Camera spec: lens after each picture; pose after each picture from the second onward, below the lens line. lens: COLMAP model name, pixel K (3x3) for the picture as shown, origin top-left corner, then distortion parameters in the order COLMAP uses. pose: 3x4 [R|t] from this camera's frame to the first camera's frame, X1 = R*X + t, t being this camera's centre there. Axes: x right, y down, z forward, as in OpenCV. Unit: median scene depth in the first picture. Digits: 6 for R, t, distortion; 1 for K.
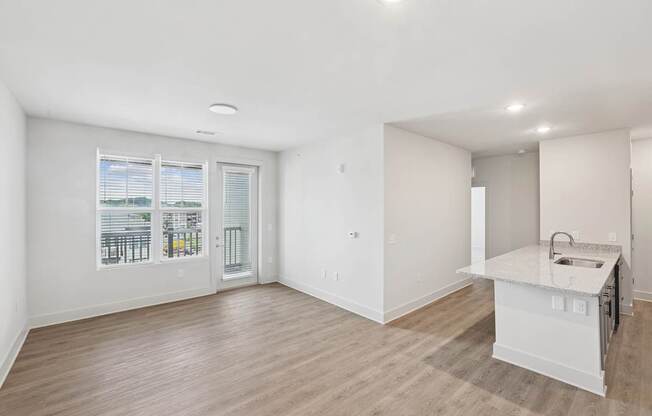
lens RADIAL K [[283.2, 0, 323.5], [0, 283.2, 204.9], [0, 0, 1]] dist [-0.003584, 0.000631]
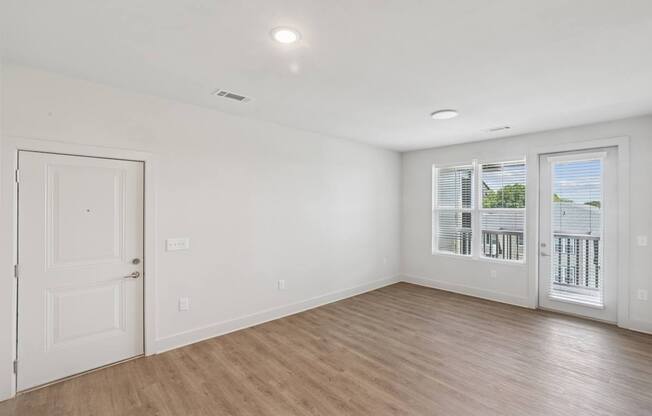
lens RADIAL K [[283.2, 0, 321.9], [0, 283.2, 207.0], [0, 0, 1]] dist [-0.003584, 0.000631]
pose [[0.060884, -0.005188, -0.998131, 0.522923], [0.002013, 0.999985, -0.005075, 0.009436], [0.998143, -0.001700, 0.060894, 0.378368]]
